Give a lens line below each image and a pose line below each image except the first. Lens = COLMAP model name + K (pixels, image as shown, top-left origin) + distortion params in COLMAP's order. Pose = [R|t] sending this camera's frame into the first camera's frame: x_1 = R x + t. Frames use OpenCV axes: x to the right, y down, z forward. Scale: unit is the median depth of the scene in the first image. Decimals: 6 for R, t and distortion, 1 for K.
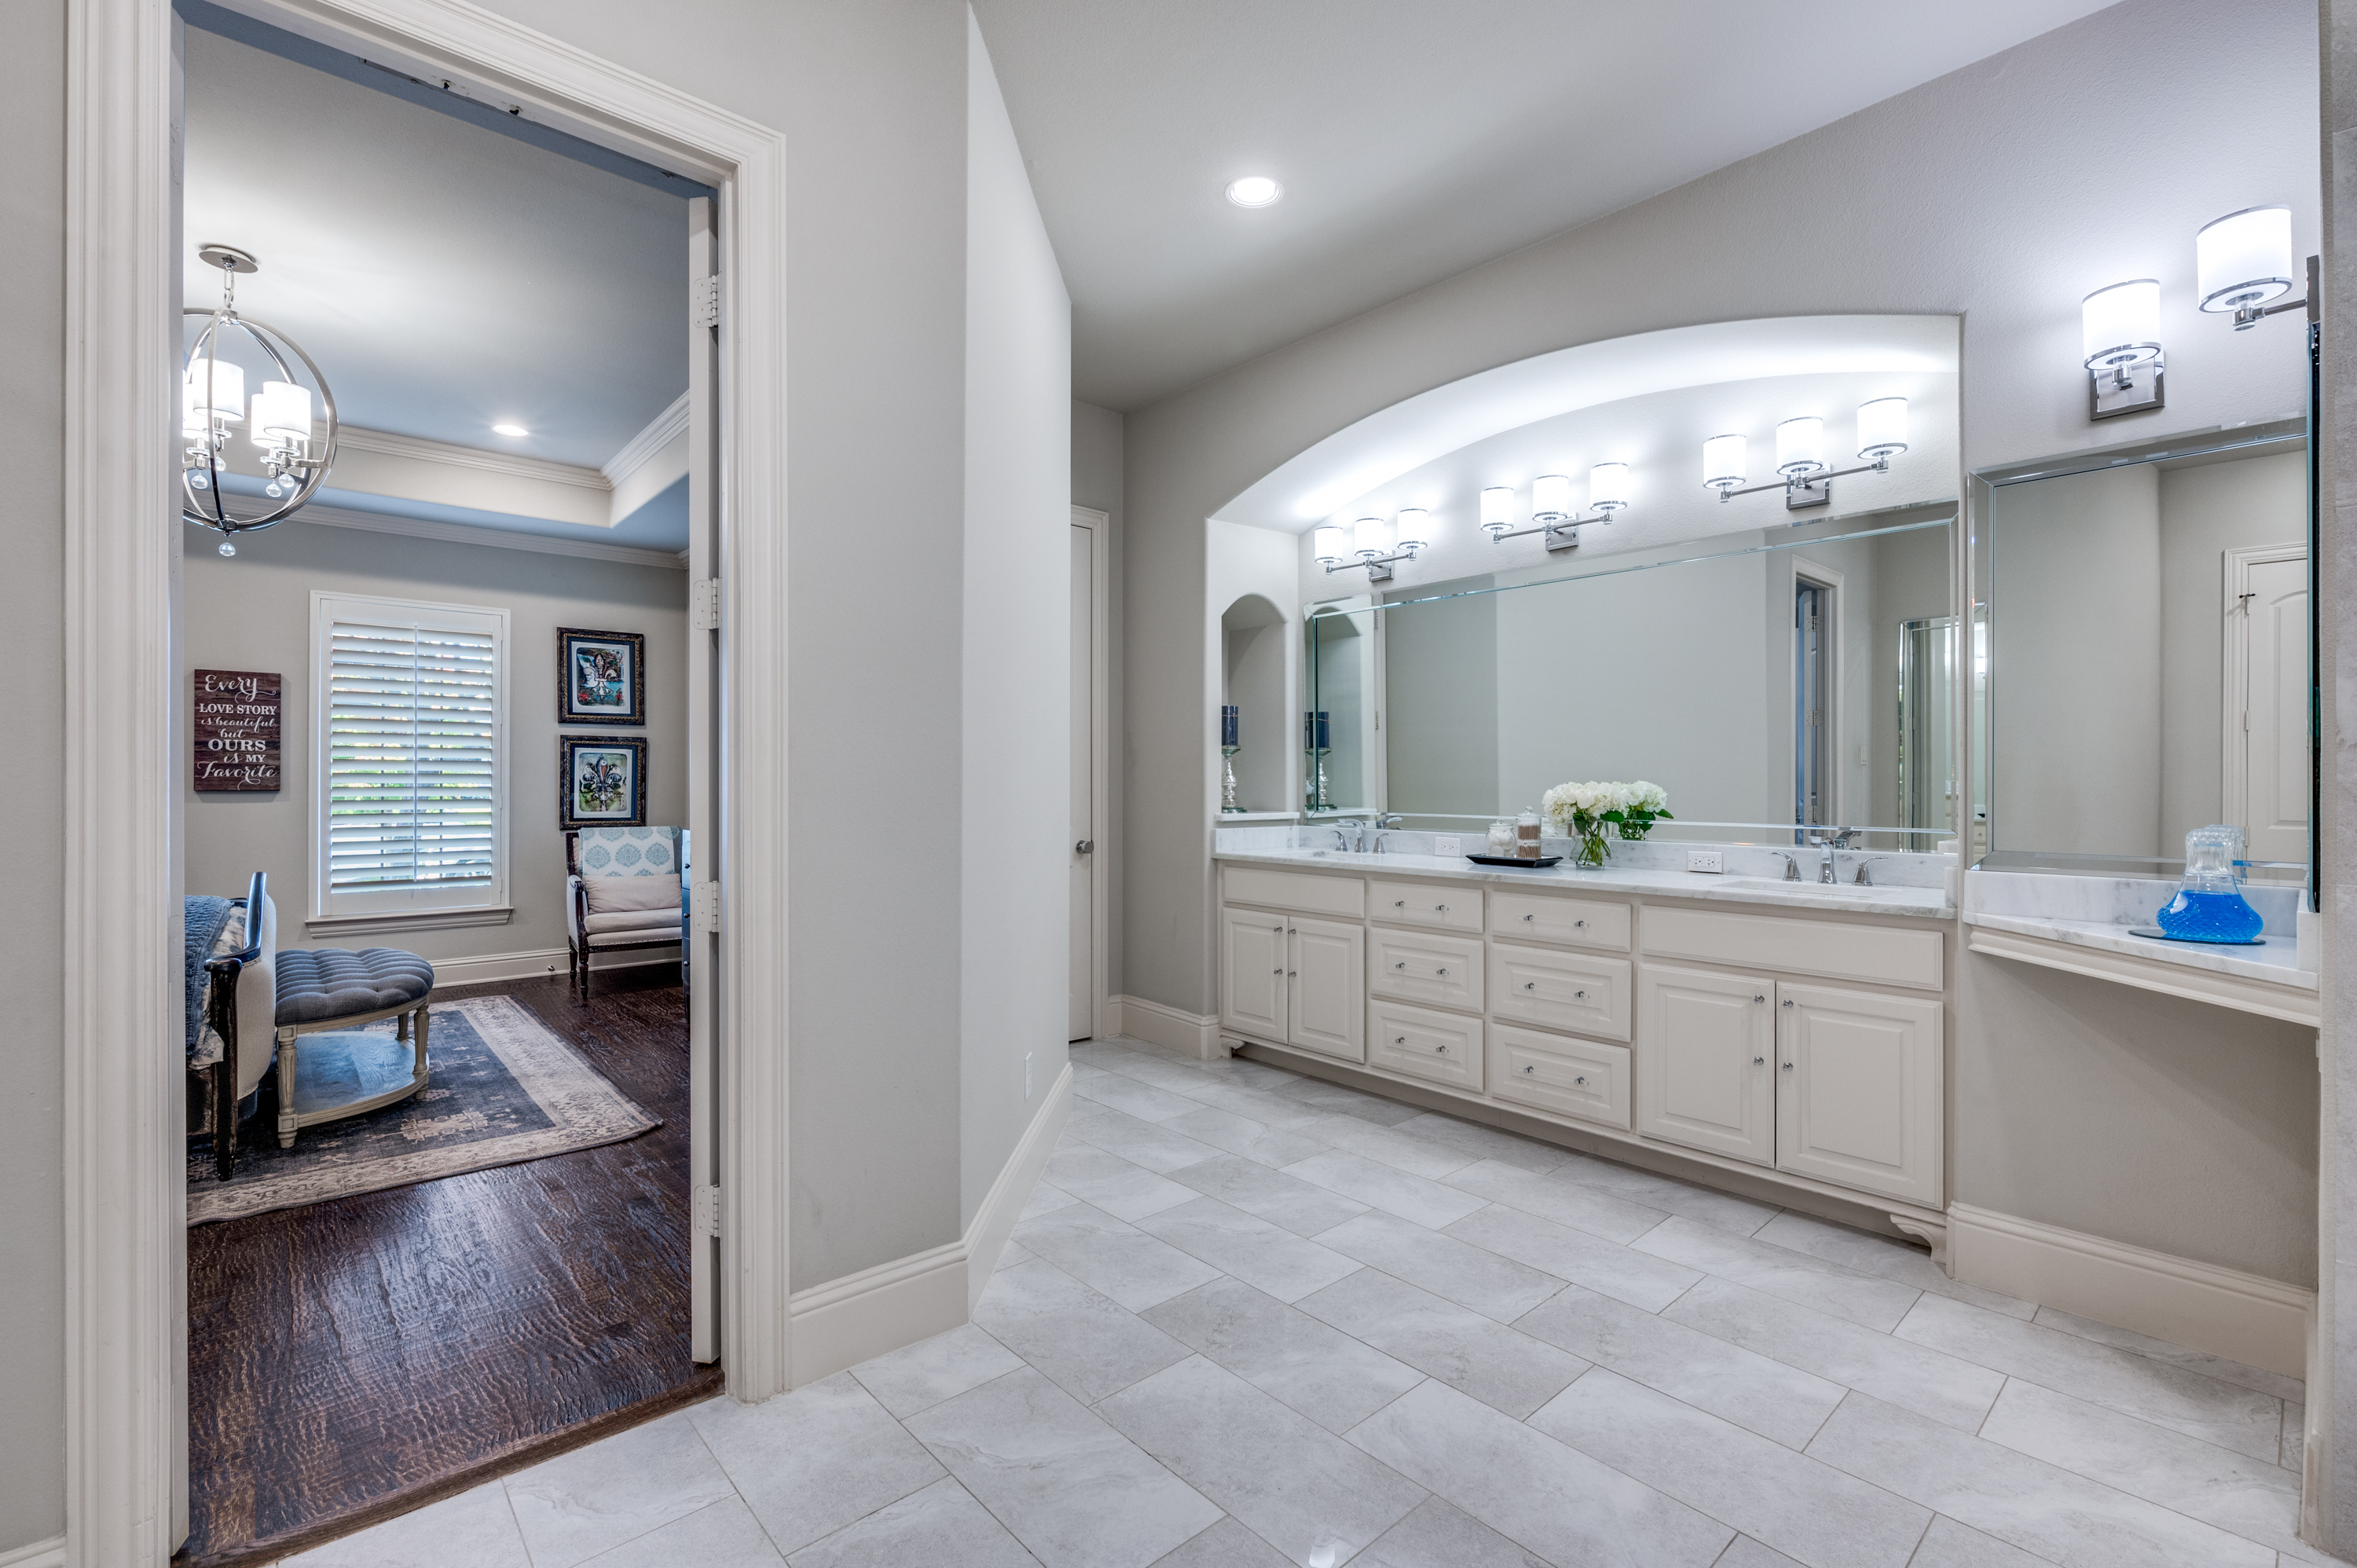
lens RADIAL K [[1046.7, 0, 1176.8], [0, 1046.7, 783.6], [0, 0, 1]] dist [-0.000788, -0.000113]
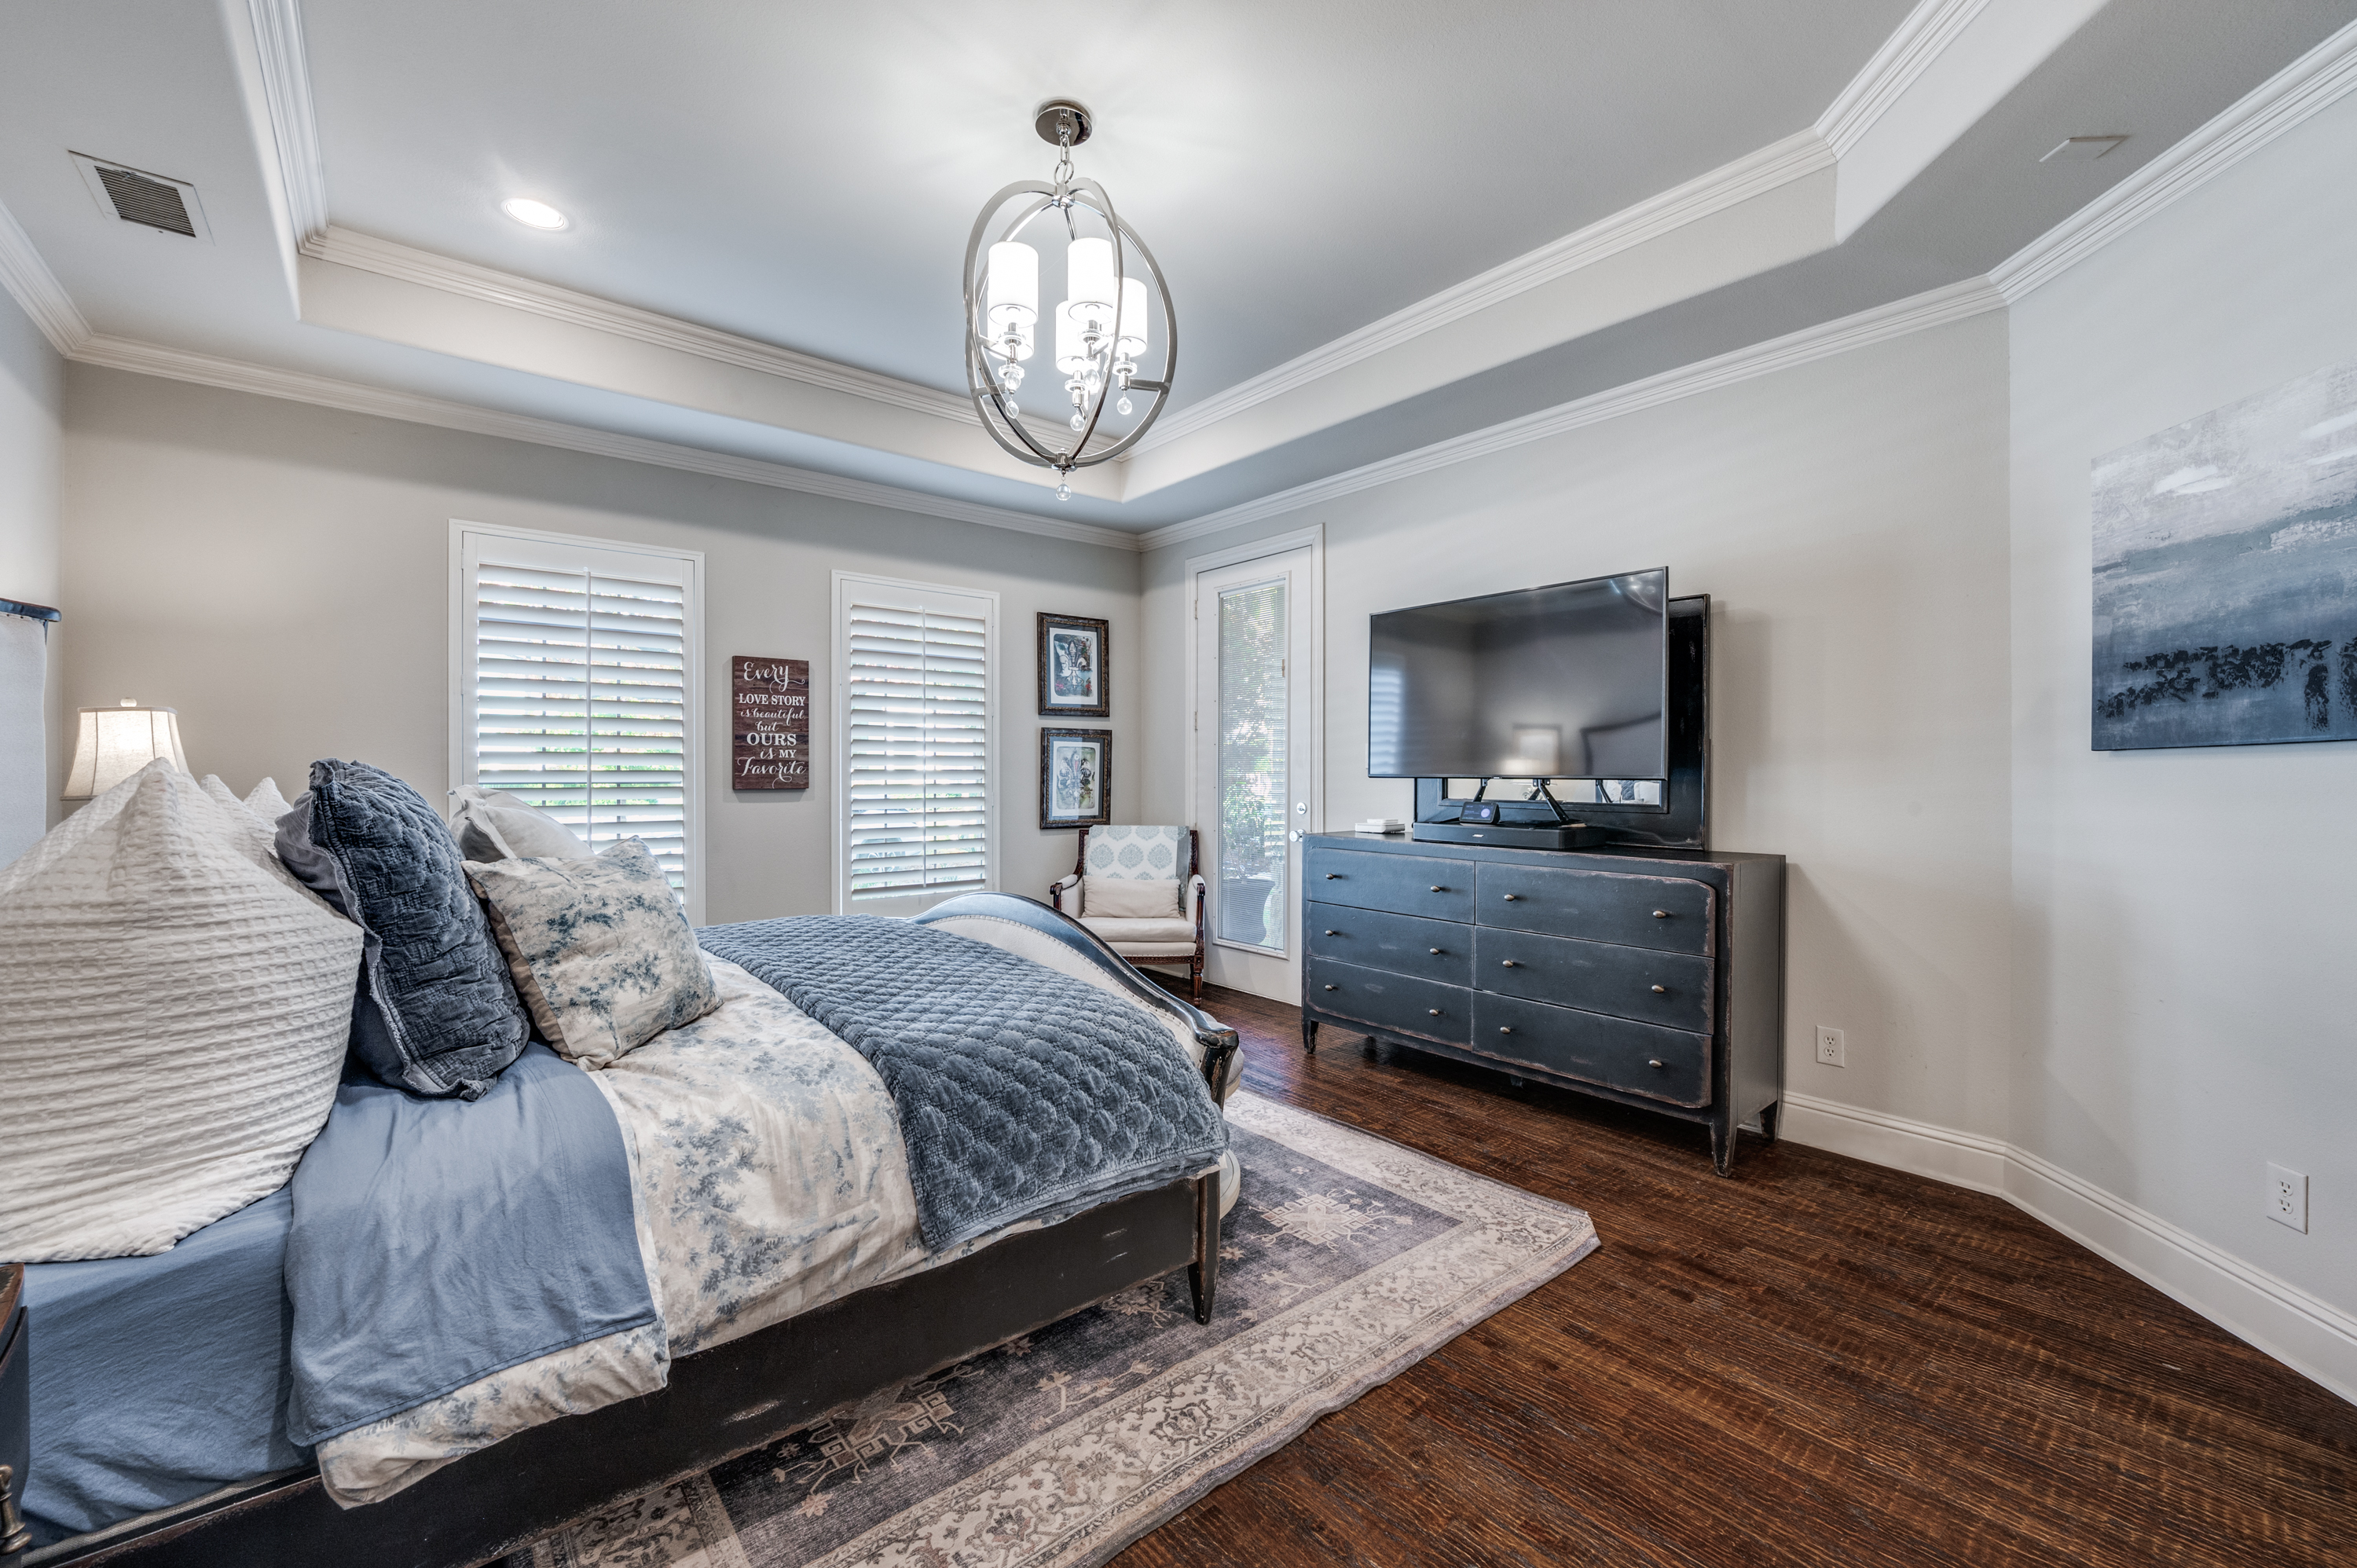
lens RADIAL K [[946.8, 0, 1181.9], [0, 946.8, 776.5], [0, 0, 1]] dist [-0.007092, 0.001052]
pose [[0.999393, -0.002489, -0.034742, -0.488995], [0.002614, 0.999990, 0.003546, -0.006011], [0.034733, -0.003634, 0.999390, 0.179450]]
